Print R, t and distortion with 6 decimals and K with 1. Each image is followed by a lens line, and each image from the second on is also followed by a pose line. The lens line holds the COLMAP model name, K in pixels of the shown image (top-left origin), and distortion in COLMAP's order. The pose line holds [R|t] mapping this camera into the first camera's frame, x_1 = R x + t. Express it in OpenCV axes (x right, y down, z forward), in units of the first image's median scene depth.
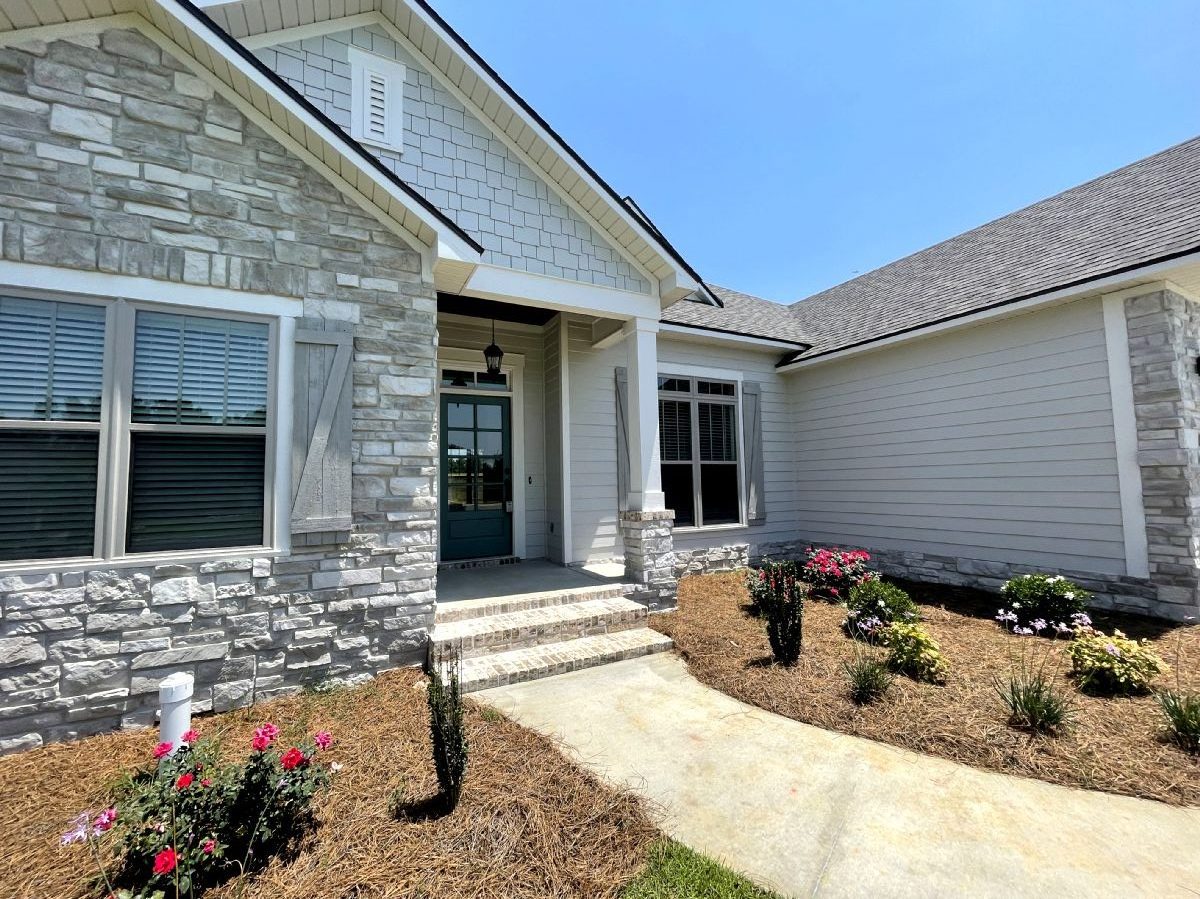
lens RADIAL K [[485.3, 0, 601.8], [0, 485.3, 451.4], [0, 0, 1]] dist [-0.001799, -0.000426]
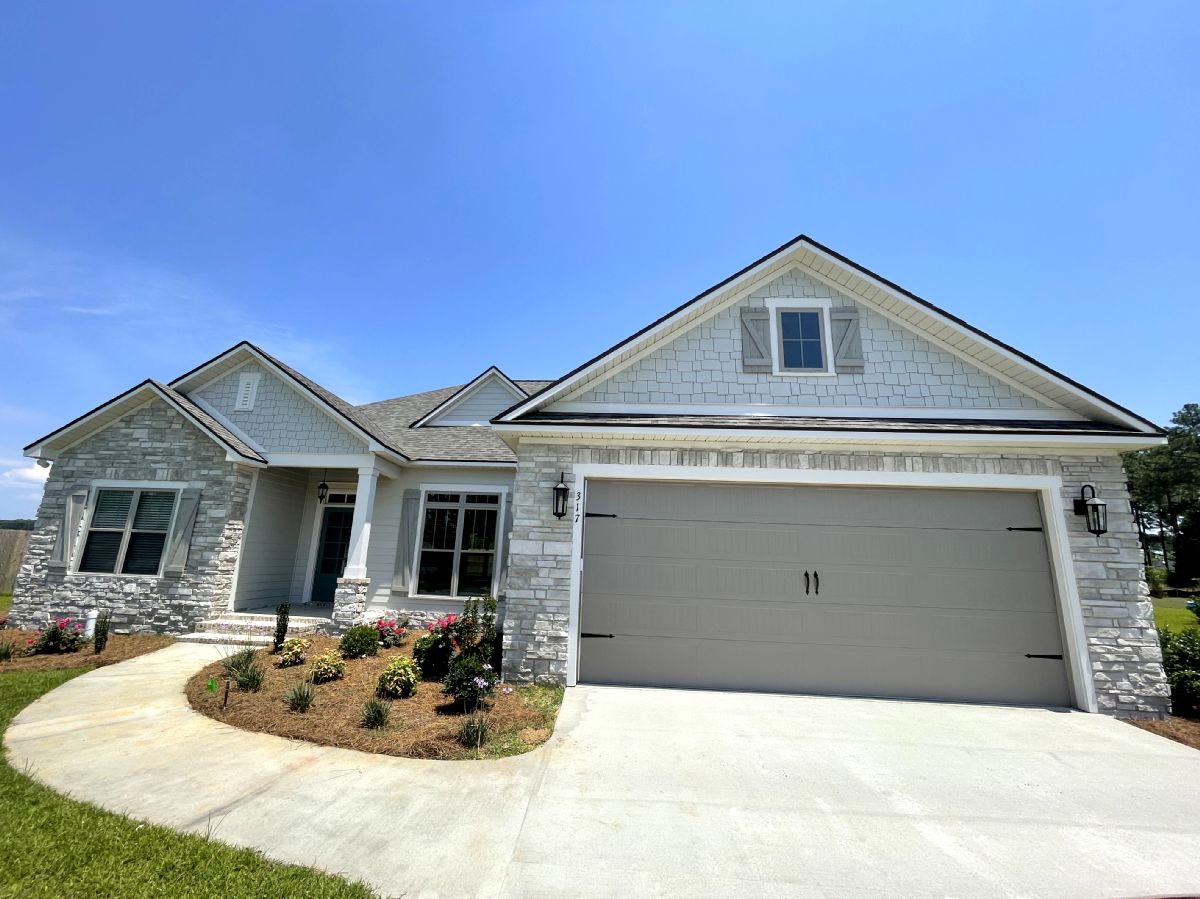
lens RADIAL K [[485.3, 0, 590.6], [0, 485.3, 449.7], [0, 0, 1]] dist [-0.001799, -0.000426]
pose [[0.865251, -0.063166, -0.497343, 2.611628], [-0.020408, 0.986771, -0.160831, -0.104059], [0.500923, 0.149309, 0.852516, -0.183900]]
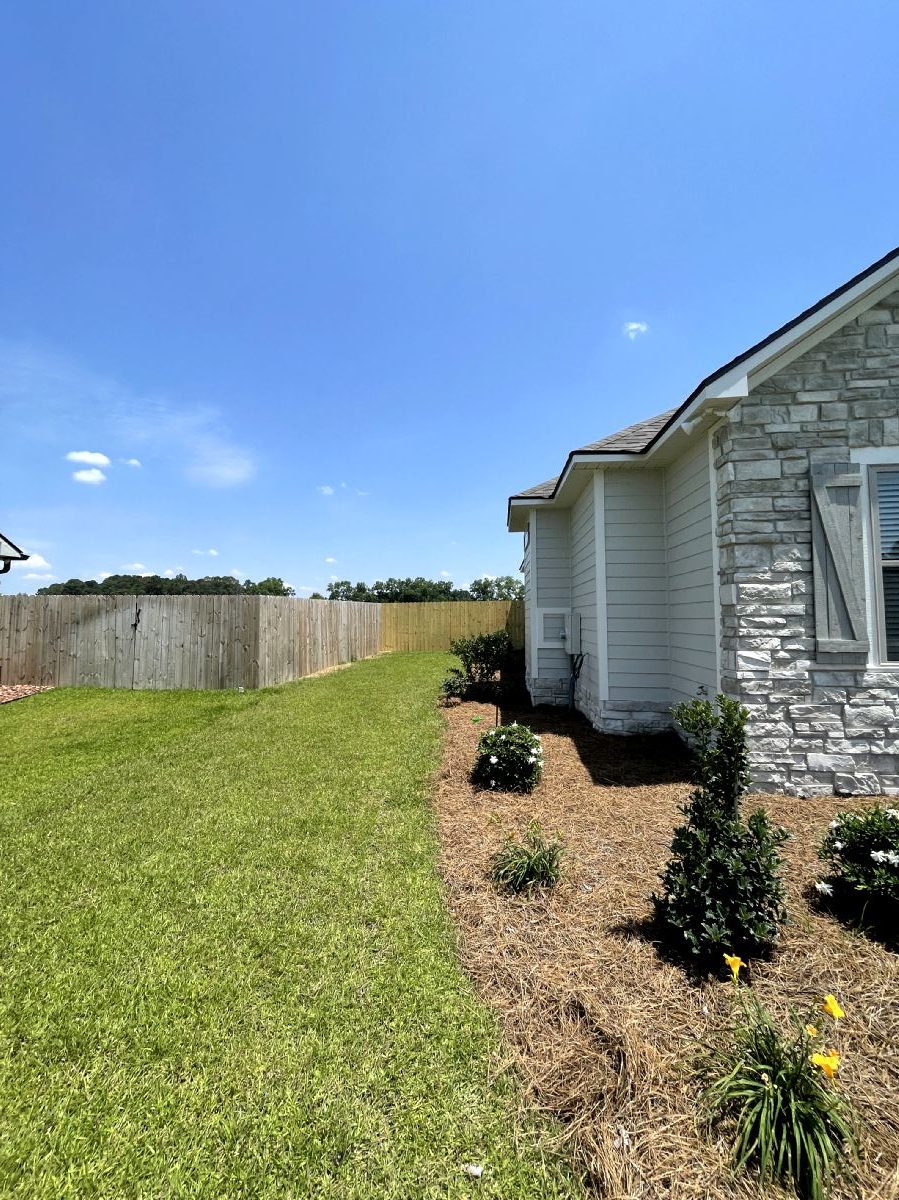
lens RADIAL K [[485.3, 0, 447.8], [0, 485.3, 595.7], [0, 0, 1]] dist [-0.001799, -0.000426]
pose [[0.839847, -0.019666, -0.542467, -1.236614], [0.026660, 0.999632, 0.005035, -0.005312], [0.542168, -0.018691, 0.840062, -0.716501]]
